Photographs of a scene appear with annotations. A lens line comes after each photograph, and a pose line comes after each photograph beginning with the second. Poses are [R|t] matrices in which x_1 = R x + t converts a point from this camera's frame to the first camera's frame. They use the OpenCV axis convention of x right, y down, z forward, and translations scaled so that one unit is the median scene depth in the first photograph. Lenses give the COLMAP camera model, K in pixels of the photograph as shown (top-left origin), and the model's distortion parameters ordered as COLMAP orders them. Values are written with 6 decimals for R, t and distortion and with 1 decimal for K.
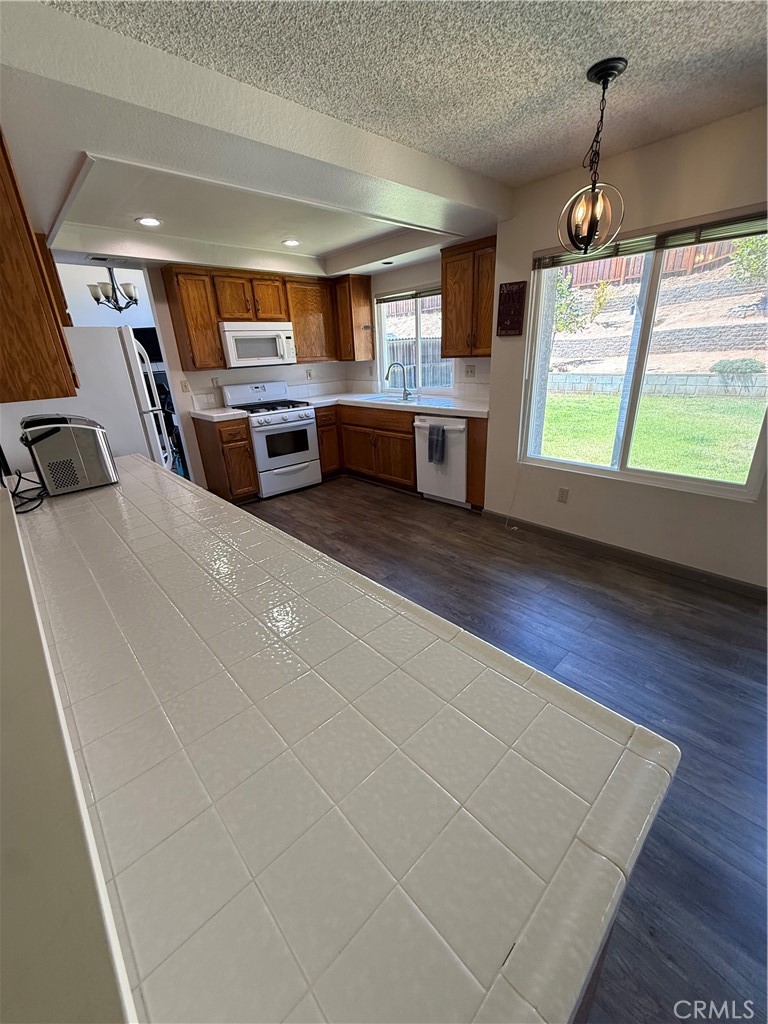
lens RADIAL K [[409.8, 0, 384.6], [0, 409.8, 511.7], [0, 0, 1]] dist [0.001014, -0.000278]
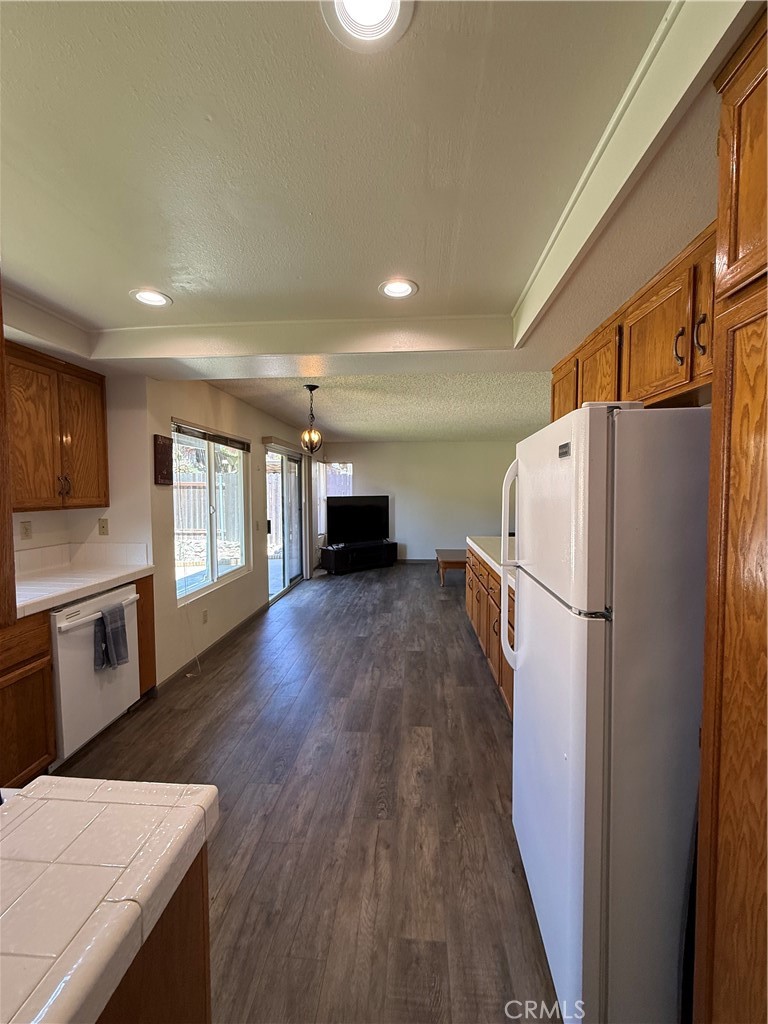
lens RADIAL K [[409.8, 0, 384.7], [0, 409.8, 513.0], [0, 0, 1]] dist [0.001014, -0.000278]
pose [[-0.680214, 0.005267, 0.732995, -0.549180], [0.296669, 0.916393, 0.268722, -0.339783], [-0.670296, 0.400245, -0.624906, 0.918834]]
